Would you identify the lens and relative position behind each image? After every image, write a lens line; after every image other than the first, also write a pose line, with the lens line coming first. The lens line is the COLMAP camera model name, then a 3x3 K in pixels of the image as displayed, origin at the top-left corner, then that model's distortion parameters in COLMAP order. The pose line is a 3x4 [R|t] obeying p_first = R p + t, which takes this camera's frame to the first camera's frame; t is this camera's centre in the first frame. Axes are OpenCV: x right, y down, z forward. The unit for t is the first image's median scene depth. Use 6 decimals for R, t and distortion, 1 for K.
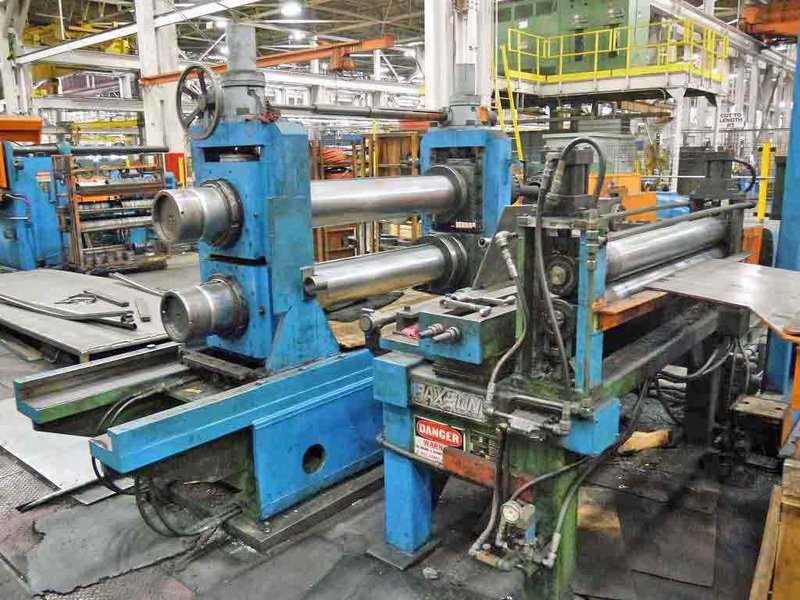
lens RADIAL K [[670.5, 0, 401.6], [0, 670.5, 299.6], [0, 0, 1]] dist [-0.051254, 0.018171]
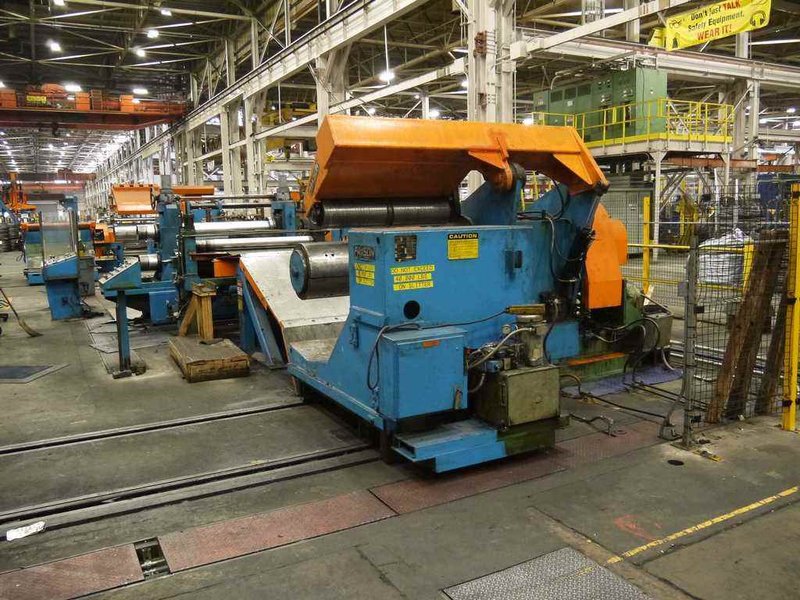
lens RADIAL K [[670.5, 0, 398.6], [0, 670.5, 300.1], [0, 0, 1]] dist [-0.051254, 0.018171]
pose [[0.930250, 0.044123, -0.364264, 0.382655], [-0.067237, 0.996432, -0.051010, 0.056425], [0.360713, 0.071944, 0.929898, -0.308092]]
